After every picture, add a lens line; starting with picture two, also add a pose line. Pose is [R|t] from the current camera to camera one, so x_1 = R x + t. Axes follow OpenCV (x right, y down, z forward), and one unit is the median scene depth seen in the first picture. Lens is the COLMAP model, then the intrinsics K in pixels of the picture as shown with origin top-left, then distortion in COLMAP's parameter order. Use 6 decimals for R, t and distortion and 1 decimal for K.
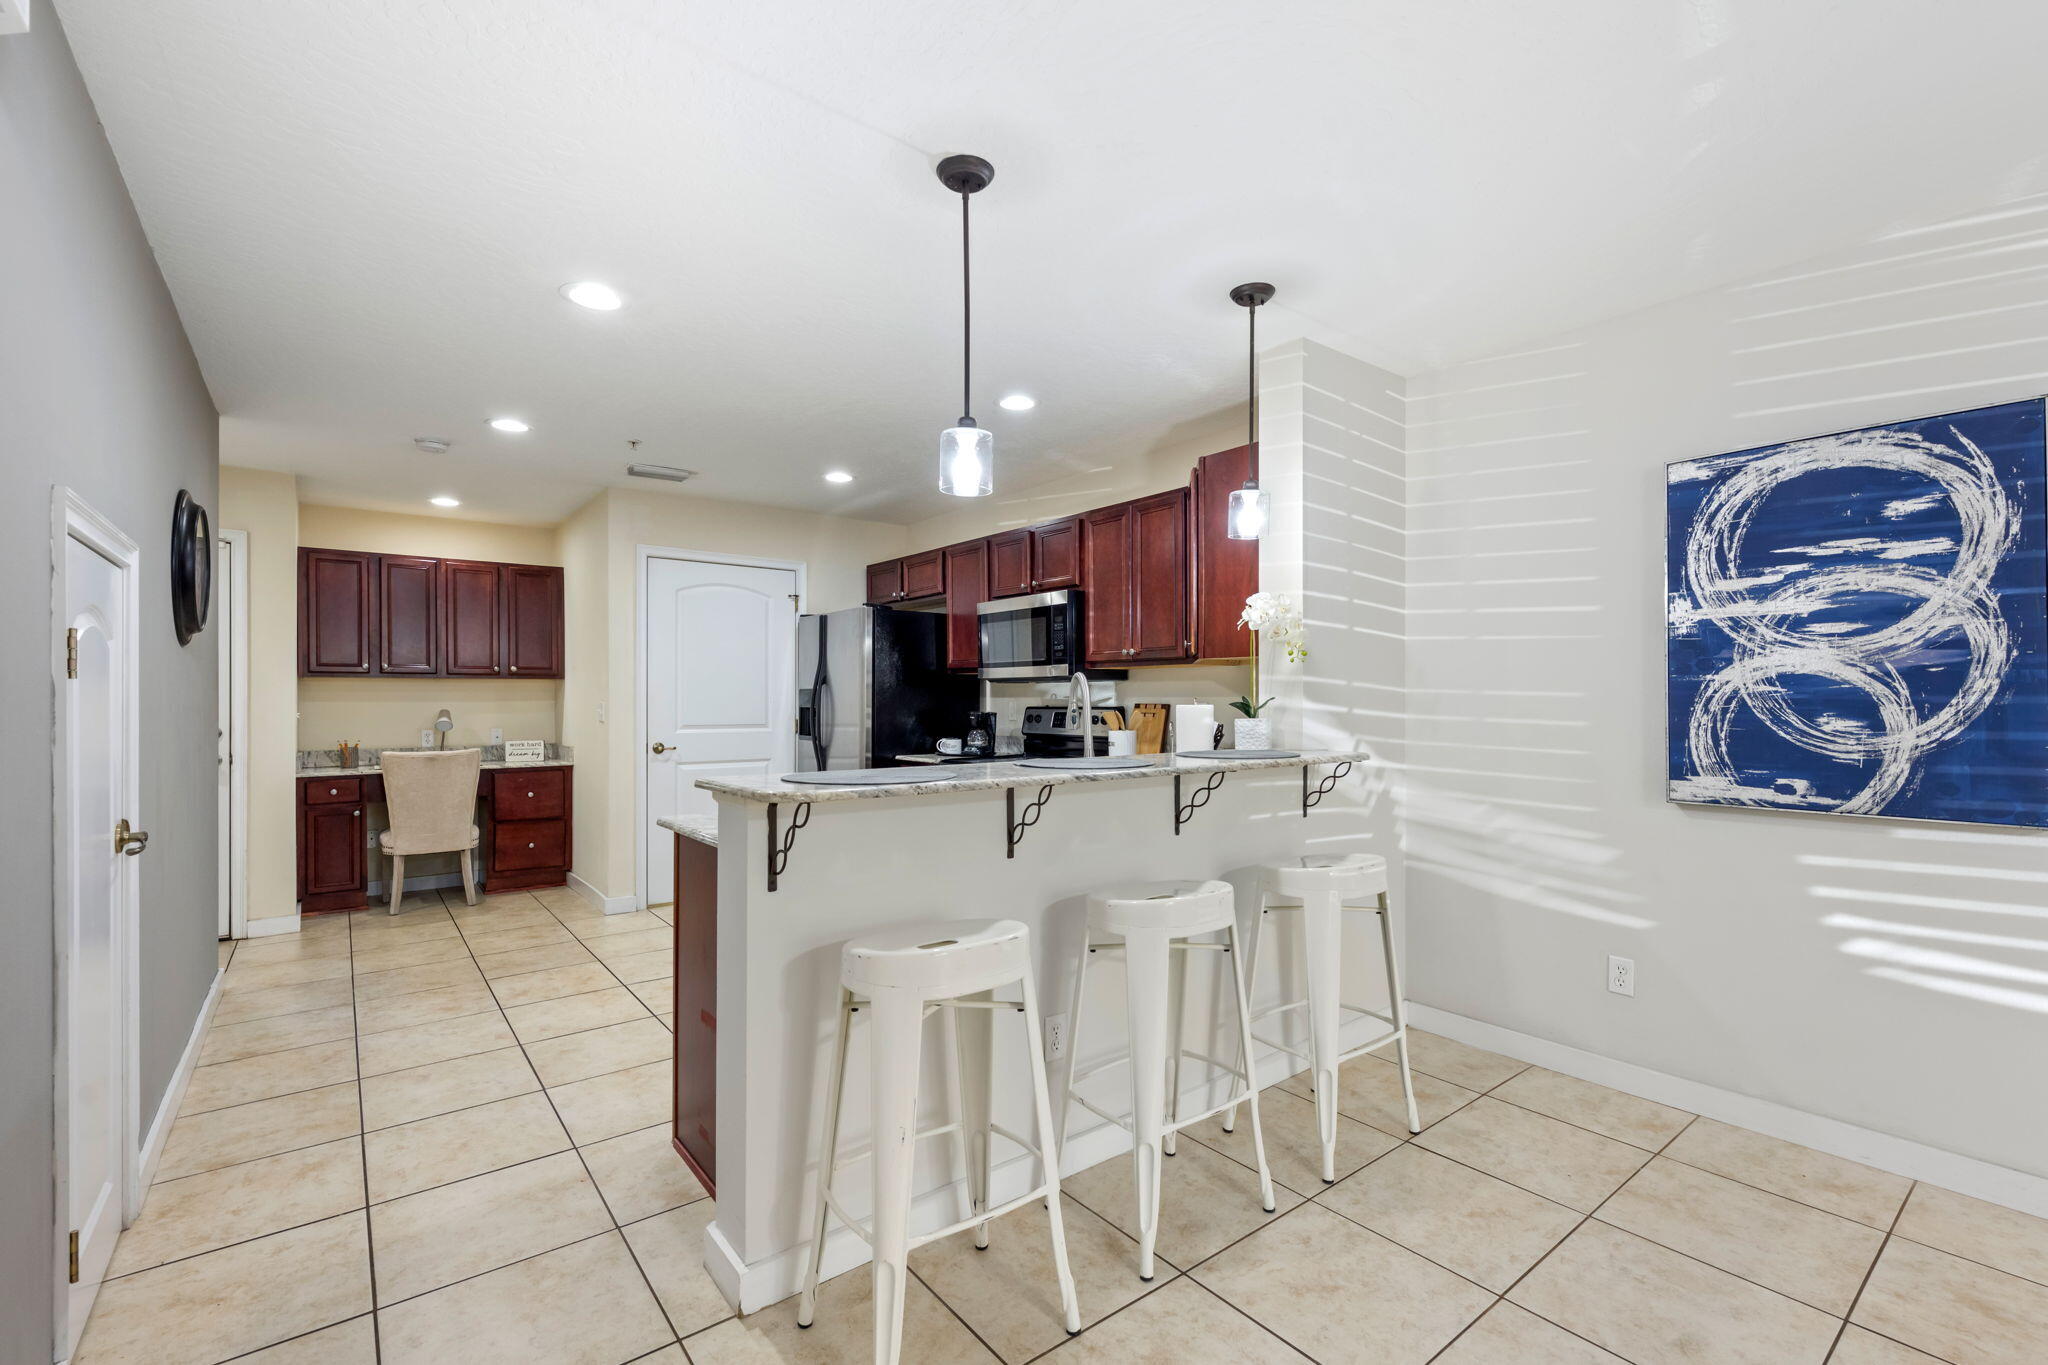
lens RADIAL K [[884.9, 0, 1034.3], [0, 884.9, 698.3], [0, 0, 1]] dist [-0.004134, 0.000450]
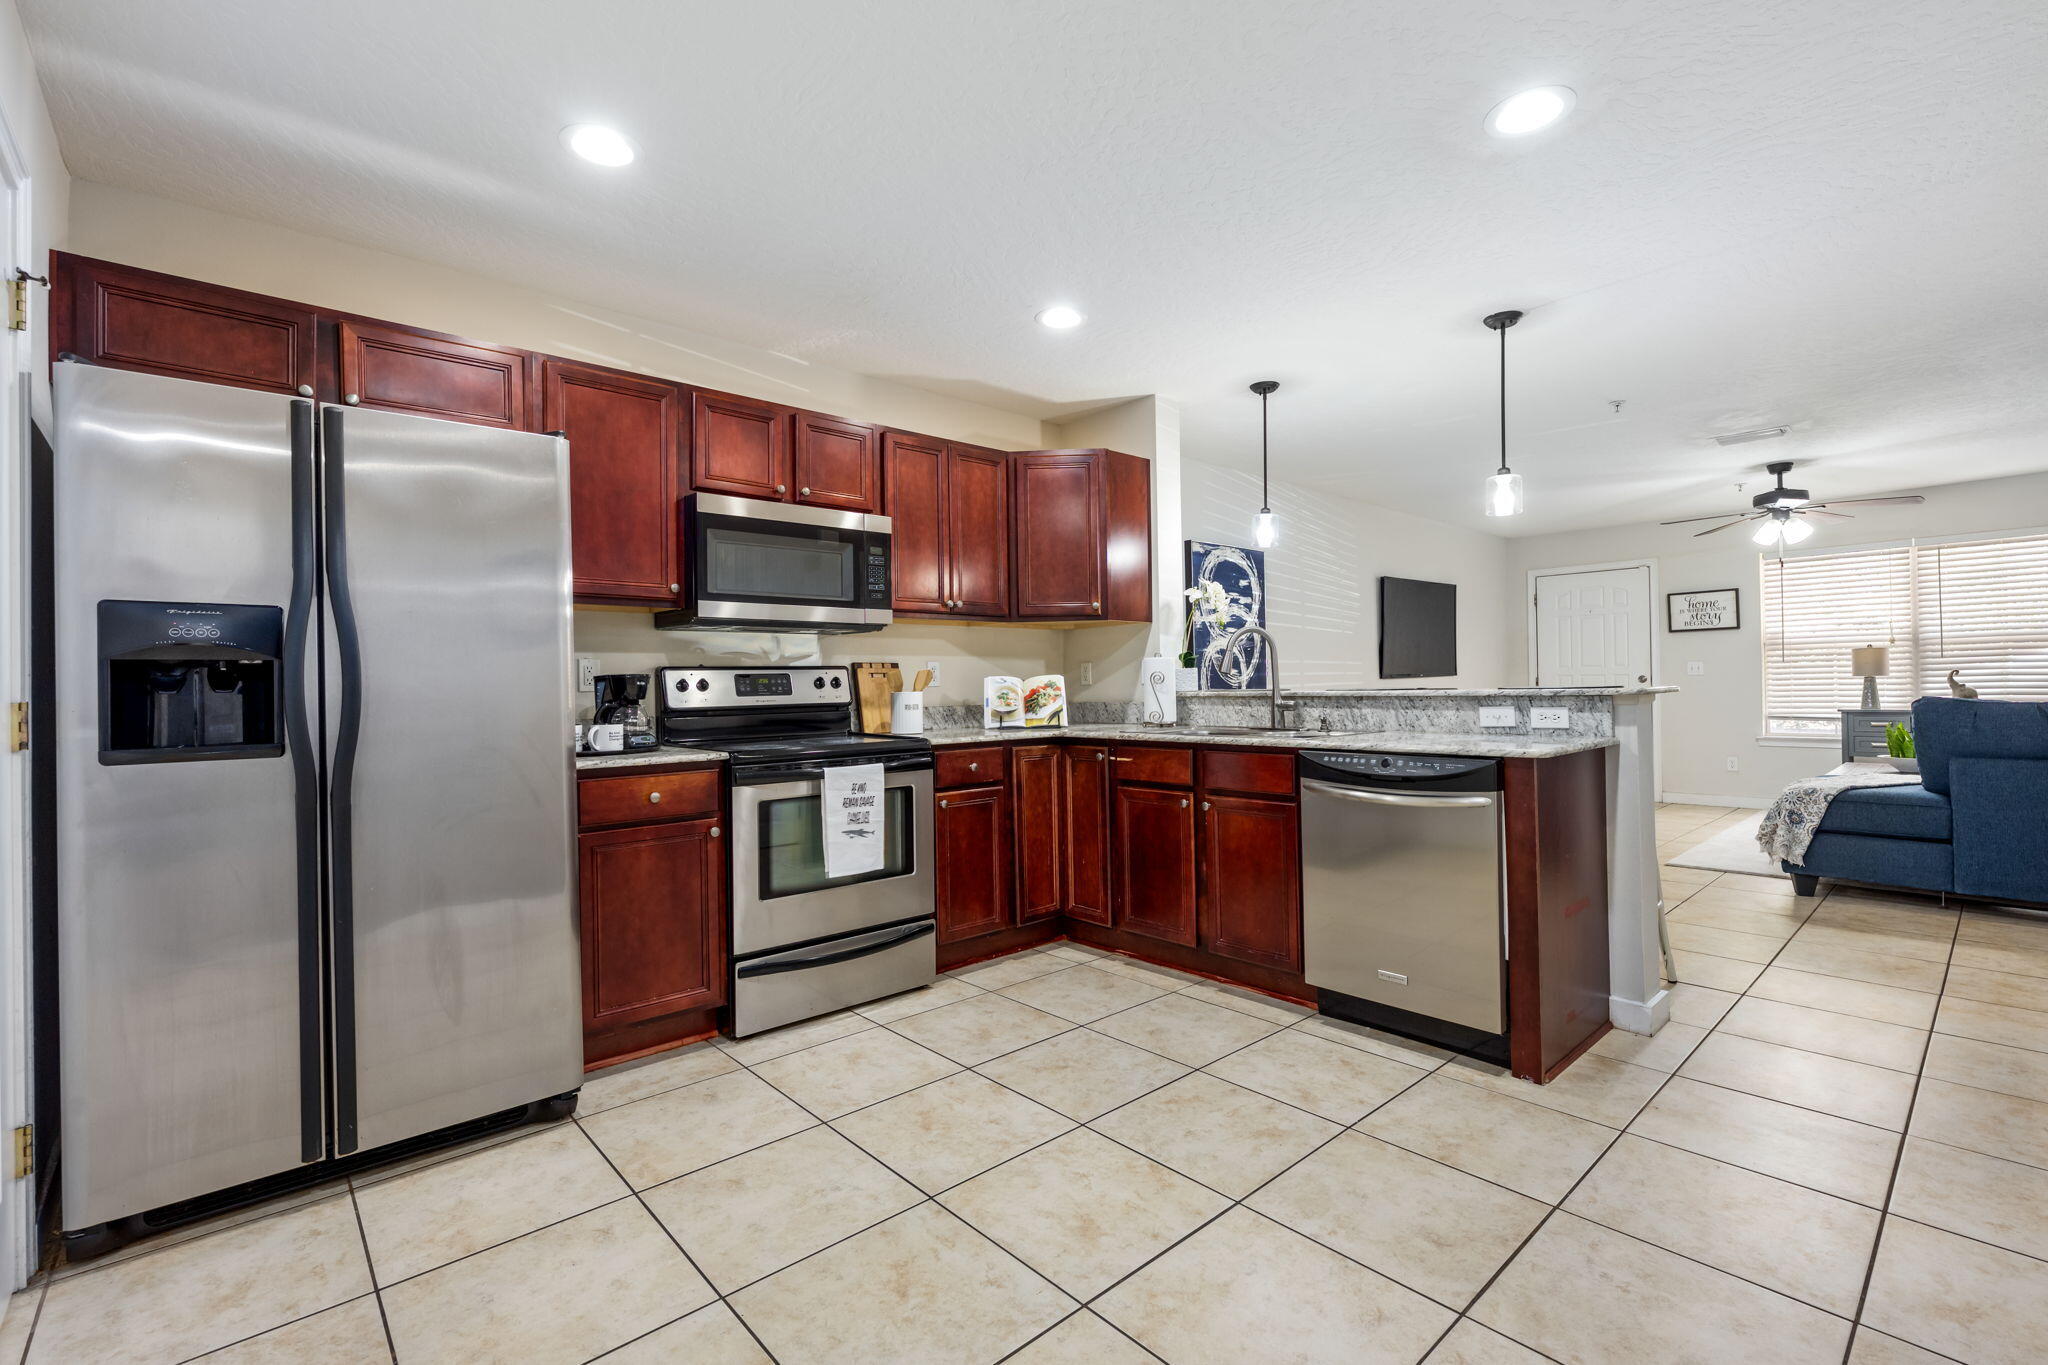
lens RADIAL K [[884.9, 0, 1032.8], [0, 884.9, 679.8], [0, 0, 1]] dist [-0.004134, 0.000450]
pose [[-0.056945, 0.006680, 0.998355, -0.661473], [0.016081, 0.999854, -0.005772, 0.027035], [-0.998248, 0.015726, -0.057044, 0.789880]]
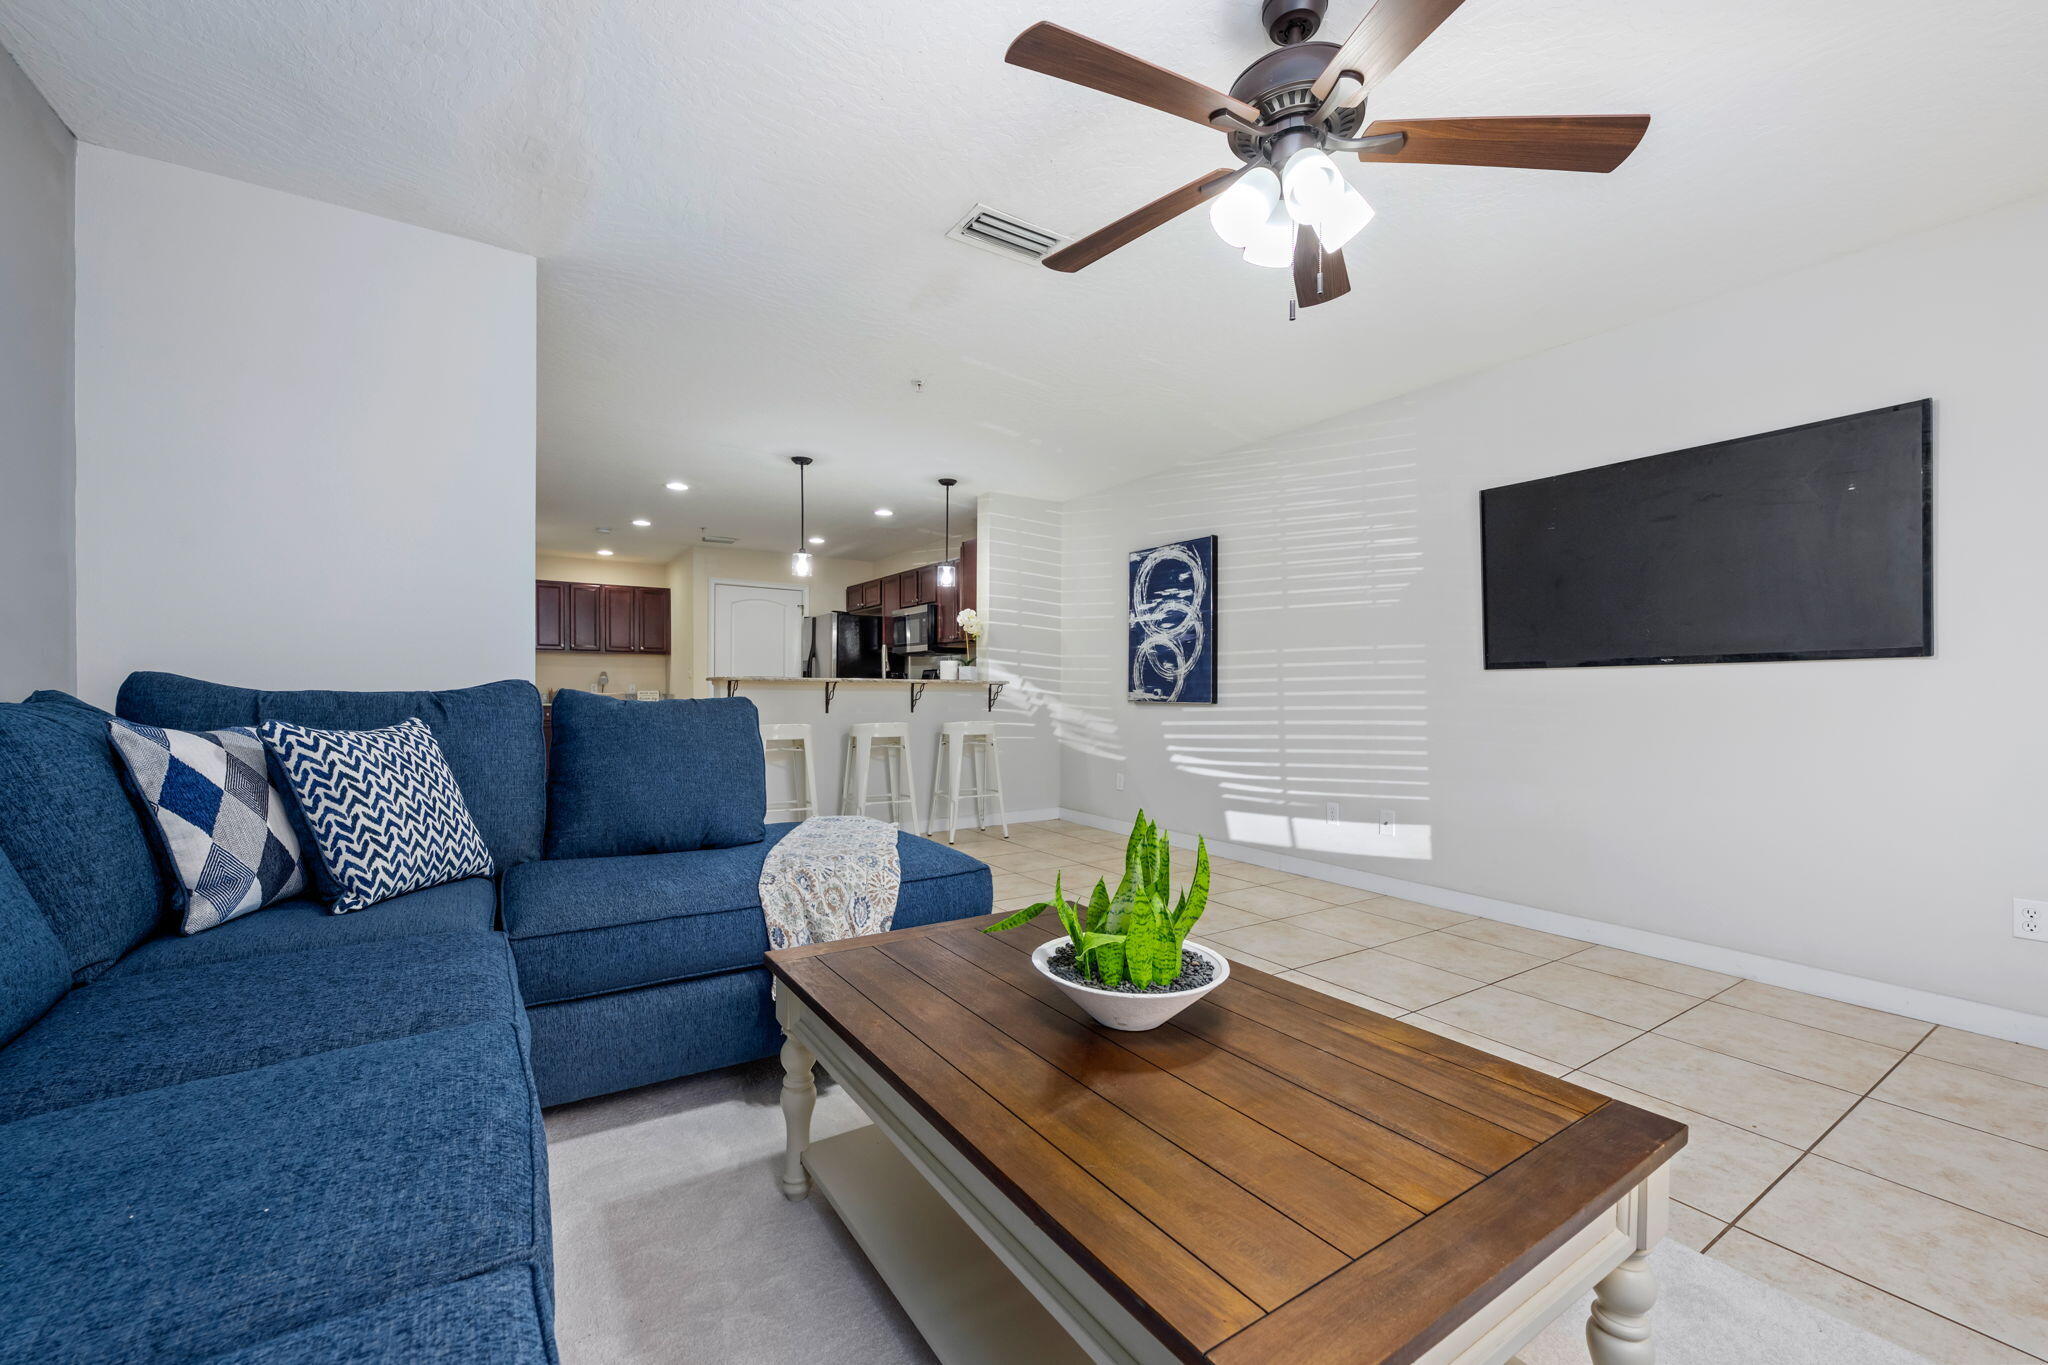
lens RADIAL K [[822.6, 0, 1024.1], [0, 822.6, 695.4], [0, 0, 1]] dist [-0.001864, 0.000391]
pose [[0.995652, 0.009507, -0.092669, 0.346965], [-0.009020, 0.999943, 0.005673, 0.048494], [0.092717, -0.004812, 0.995681, -0.605414]]
